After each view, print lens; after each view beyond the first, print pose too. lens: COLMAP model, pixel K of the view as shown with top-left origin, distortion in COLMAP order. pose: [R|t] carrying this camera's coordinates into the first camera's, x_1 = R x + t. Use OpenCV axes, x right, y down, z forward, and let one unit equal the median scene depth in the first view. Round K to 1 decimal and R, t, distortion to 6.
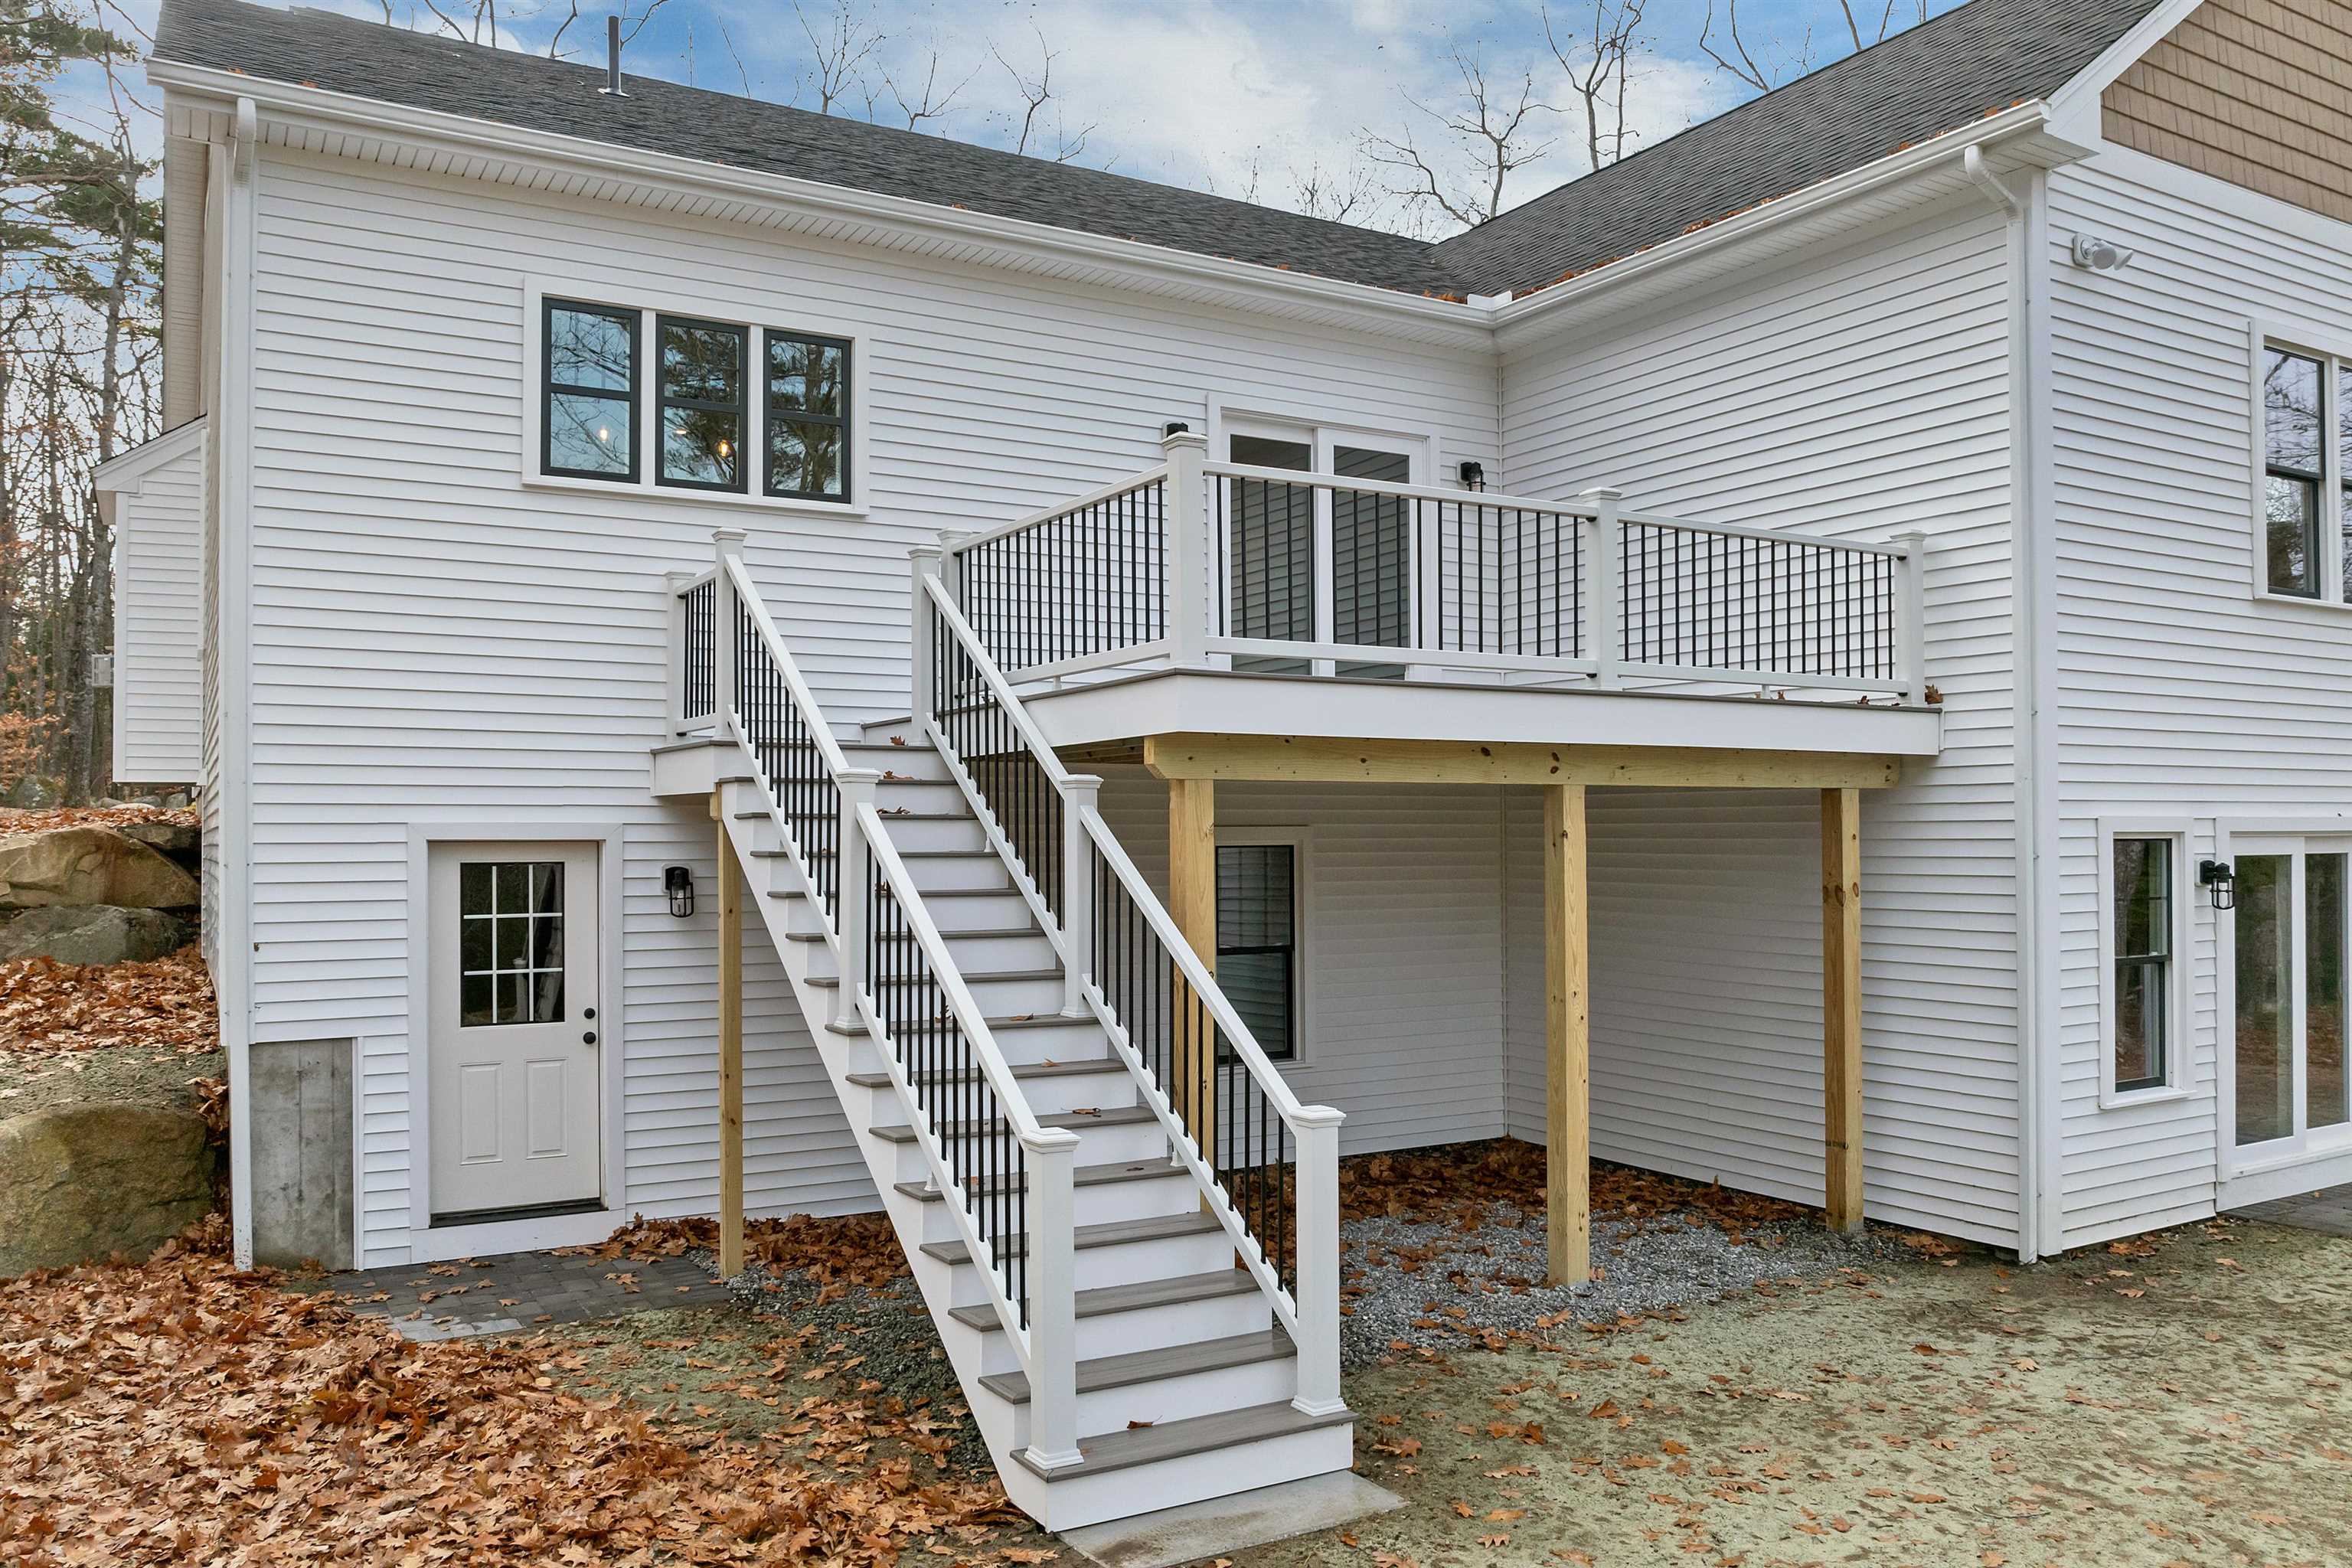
lens RADIAL K [[1677.0, 0, 1183.0], [0, 1677.0, 835.0], [0, 0, 1]] dist [-0.032097, -0.000050]
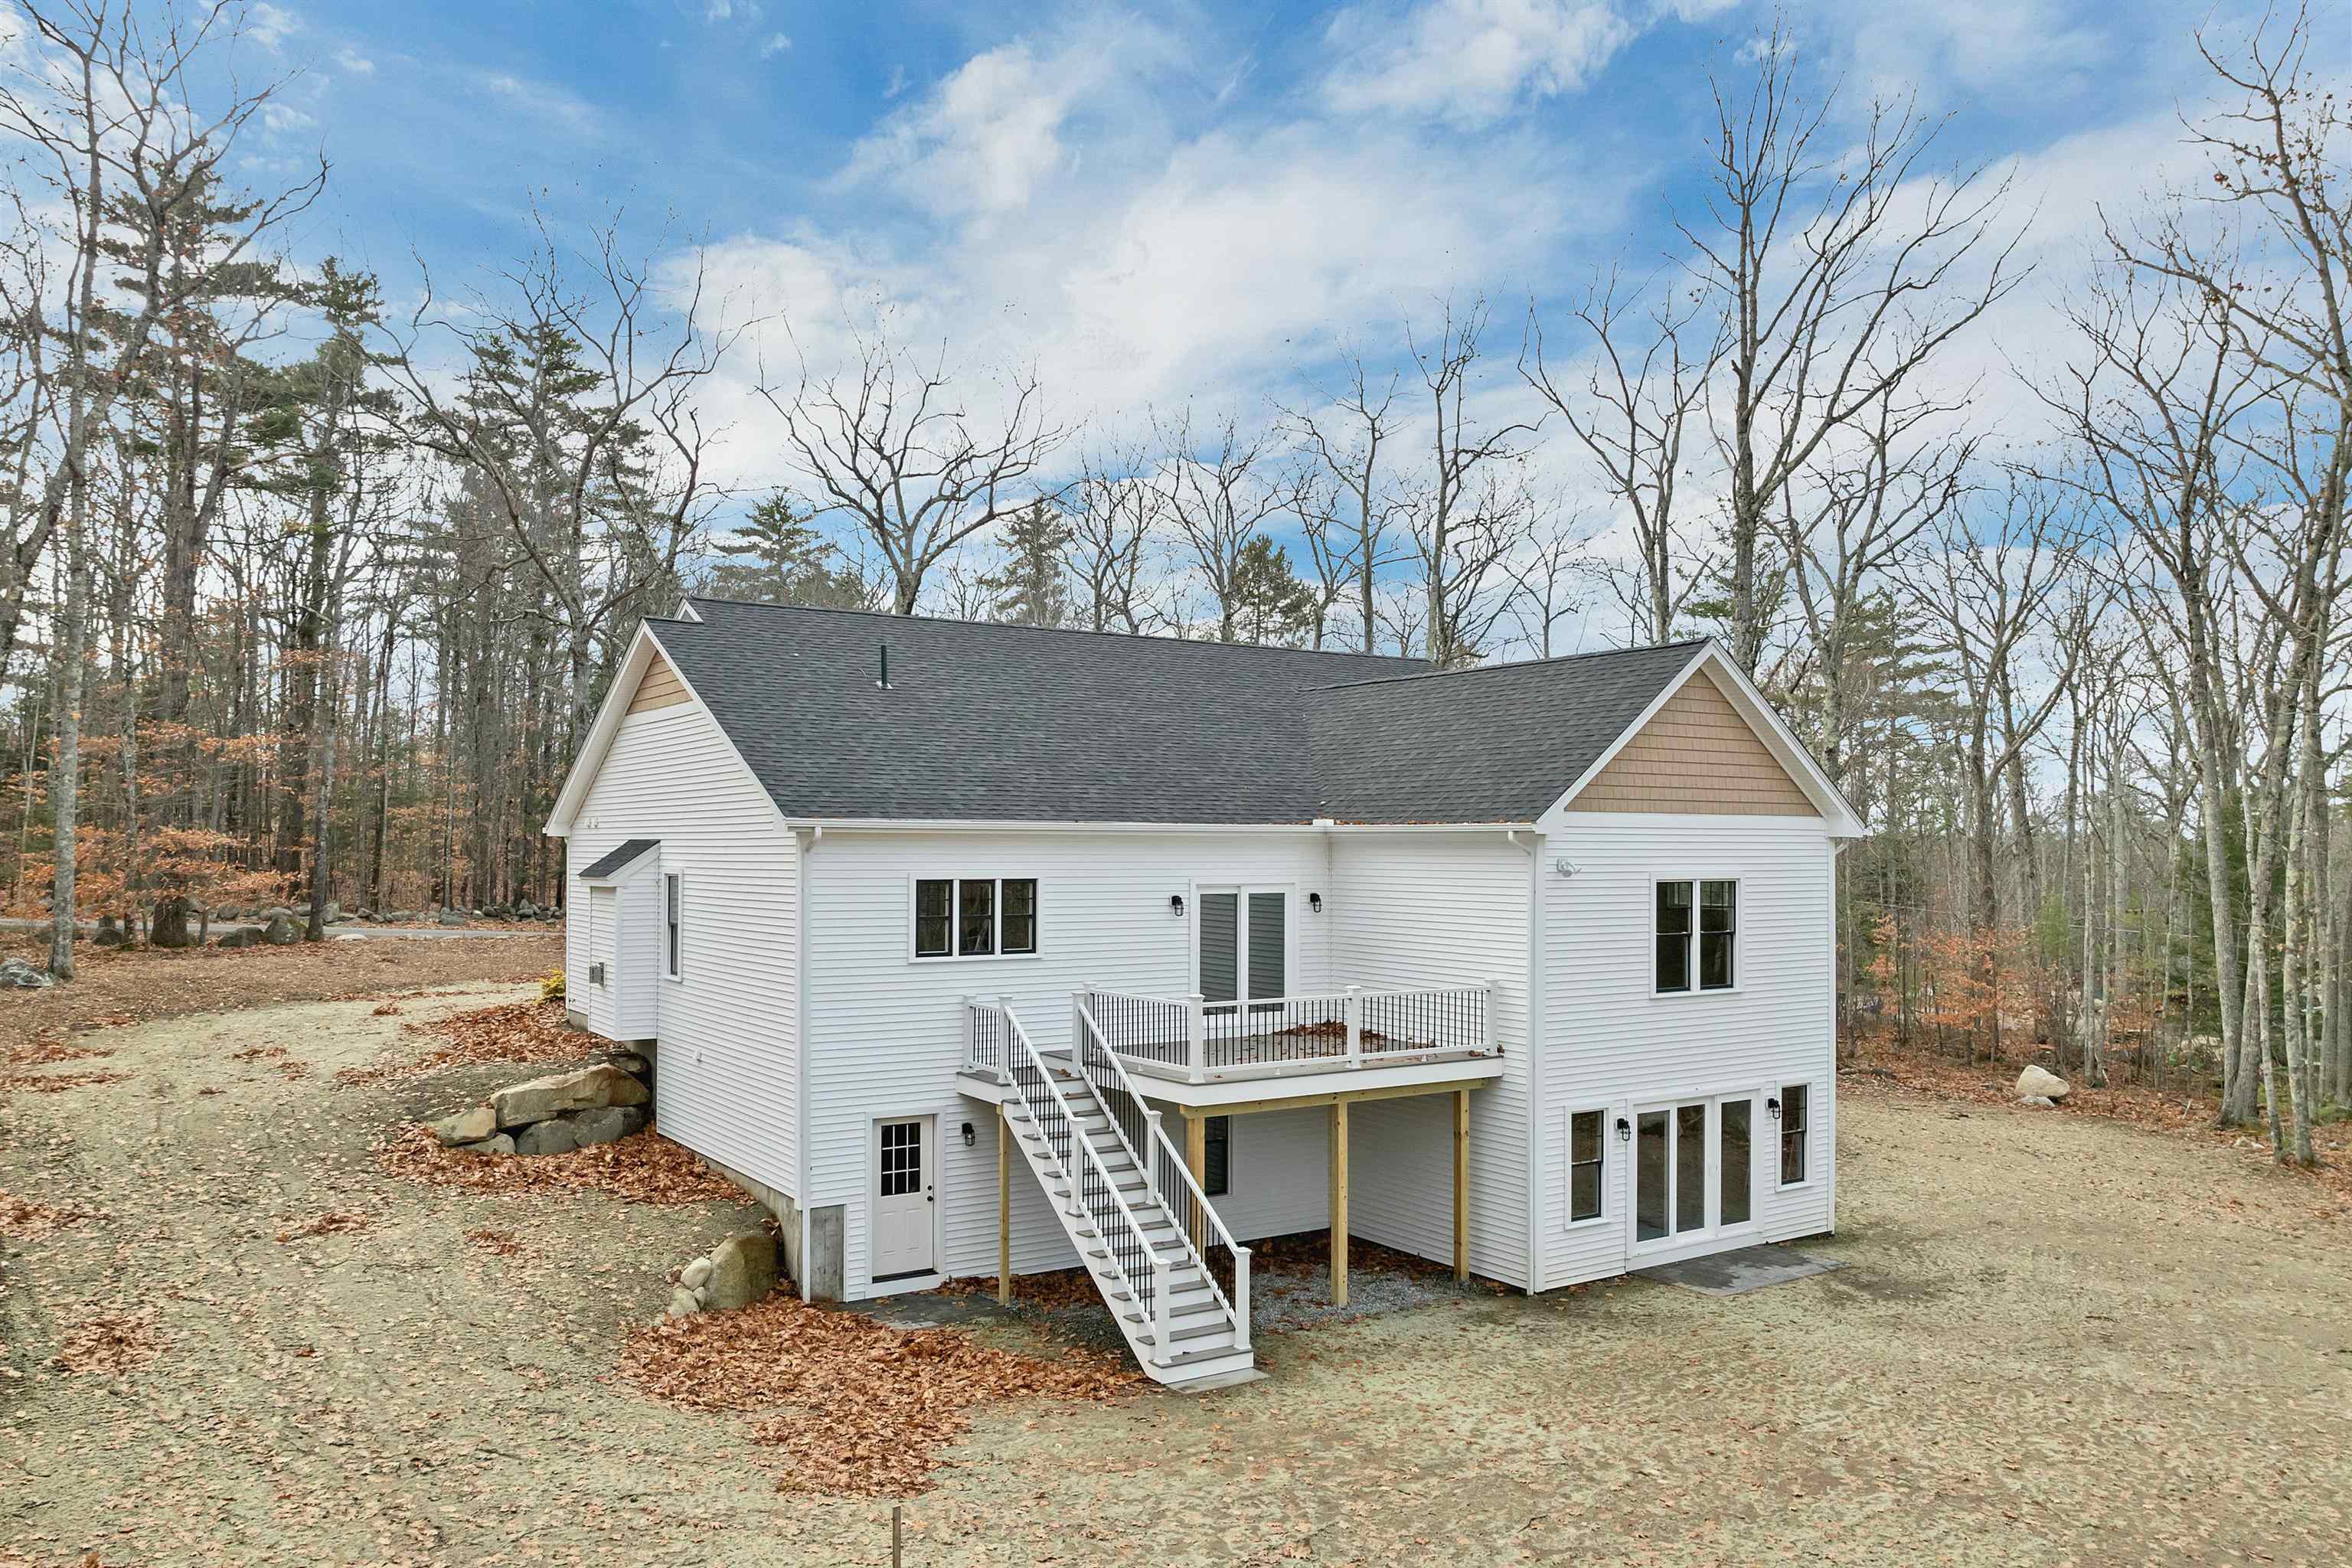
lens RADIAL K [[1625.0, 0, 1179.6], [0, 1625.0, 750.1], [0, 0, 1]] dist [-0.003228, -0.000283]
pose [[0.998676, 0.011567, 0.050122, -0.145913], [-0.008702, 0.998336, -0.056998, -0.432598], [-0.050698, 0.056486, 0.997115, -1.510158]]
